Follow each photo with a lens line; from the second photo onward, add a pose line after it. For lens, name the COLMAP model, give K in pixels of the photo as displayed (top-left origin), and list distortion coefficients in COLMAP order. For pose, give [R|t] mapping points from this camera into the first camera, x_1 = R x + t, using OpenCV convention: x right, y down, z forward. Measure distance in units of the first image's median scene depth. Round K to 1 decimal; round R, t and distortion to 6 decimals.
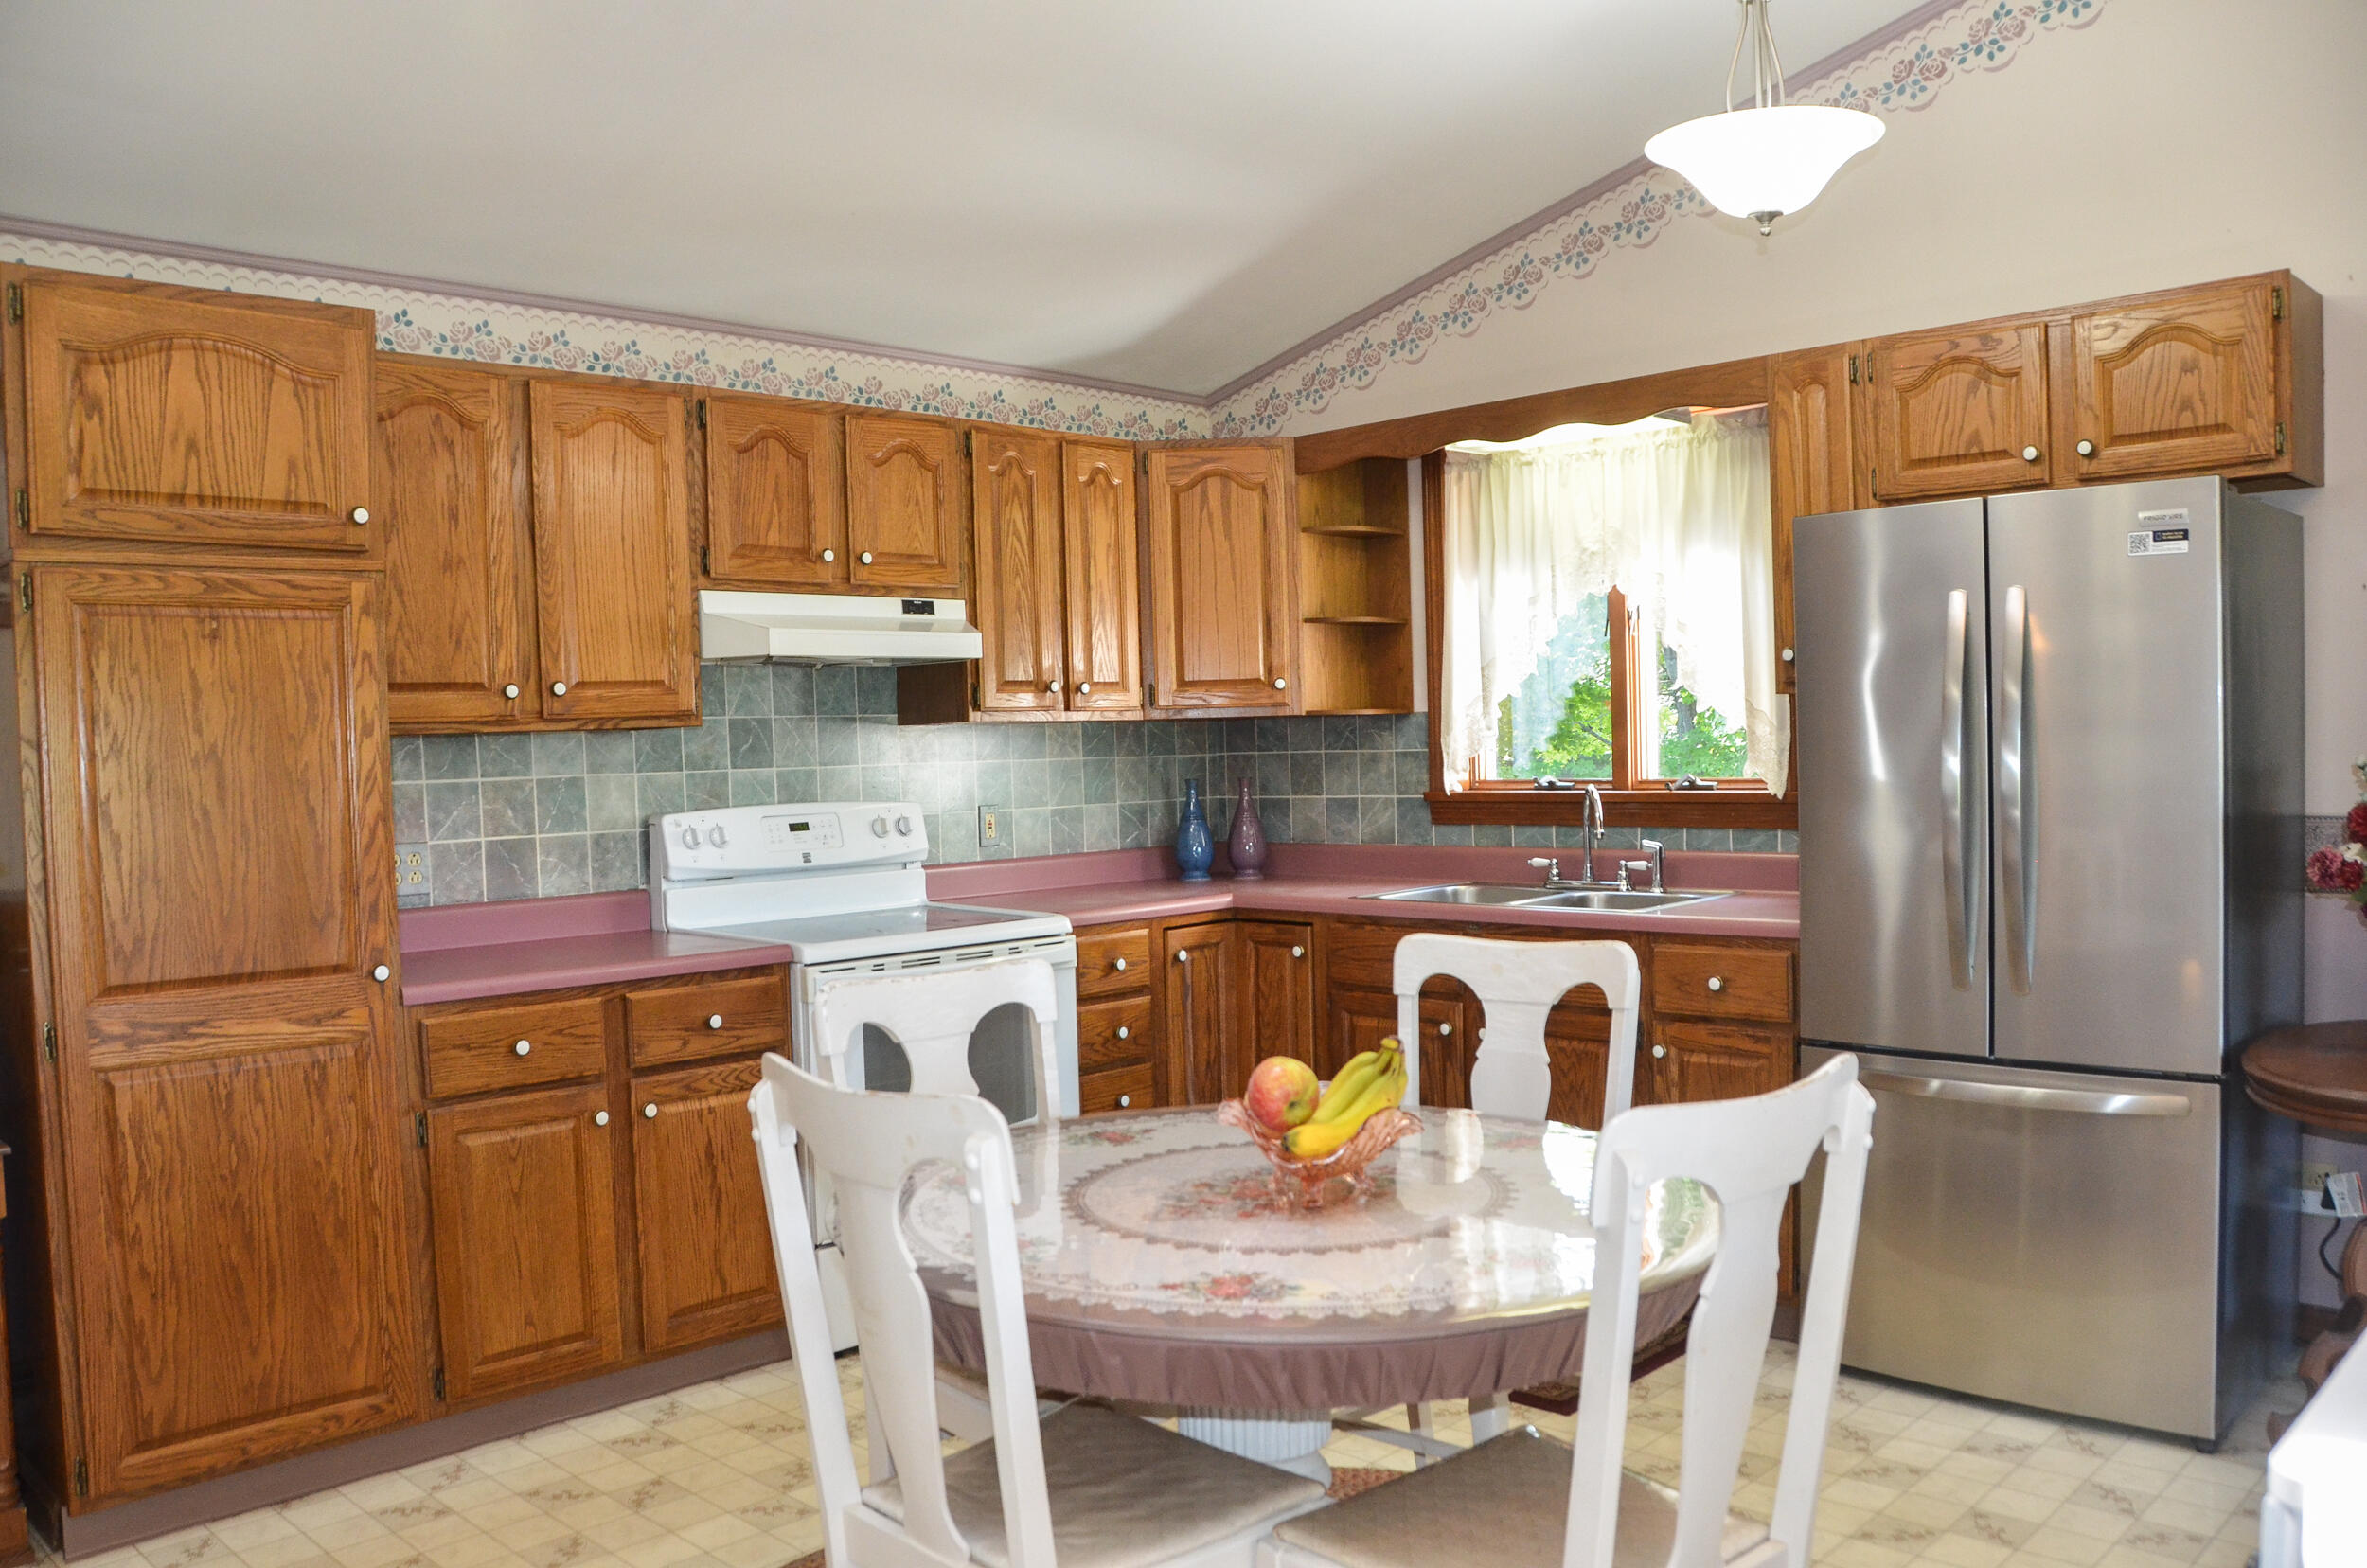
lens RADIAL K [[1823.4, 0, 1166.8], [0, 1823.4, 824.8], [0, 0, 1]] dist [-0.171479, 0.123036]
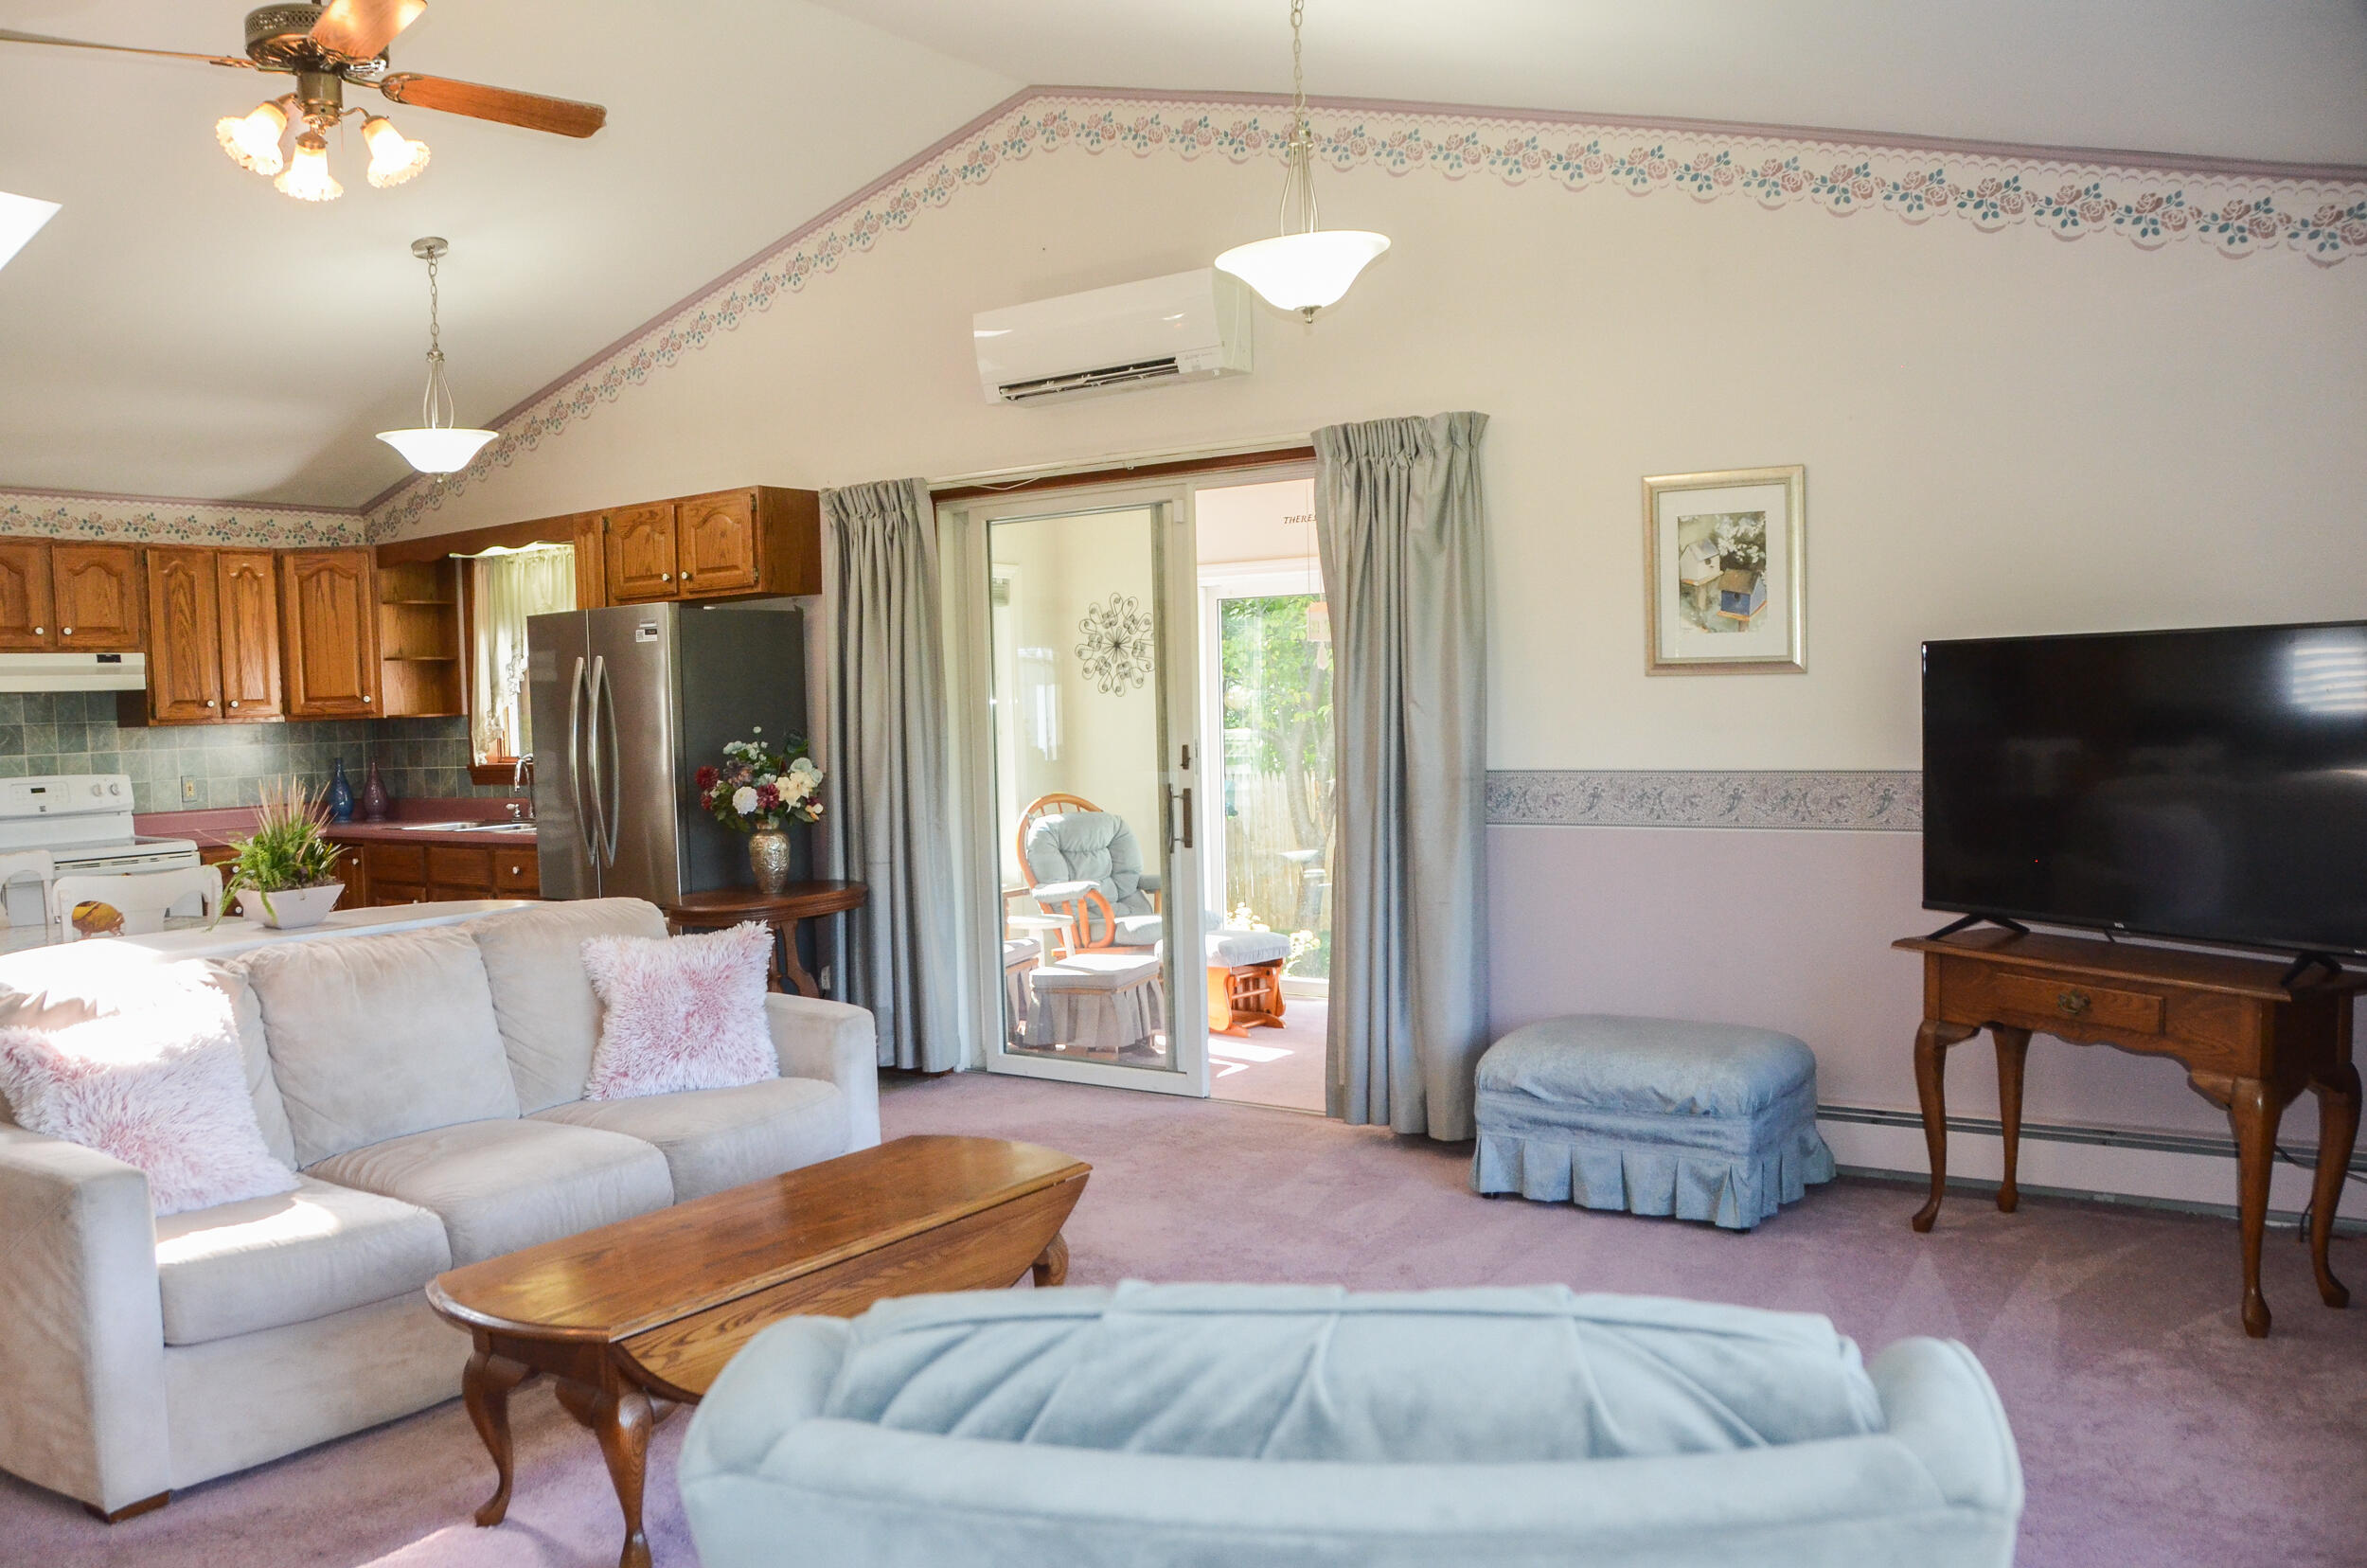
lens RADIAL K [[1823.4, 0, 1166.8], [0, 1823.4, 824.8], [0, 0, 1]] dist [-0.171479, 0.123036]
pose [[0.983731, -0.014308, 0.179077, 0.603143], [0.011006, 0.999751, 0.019420, 0.014943], [-0.179310, -0.017134, 0.983643, -0.853654]]
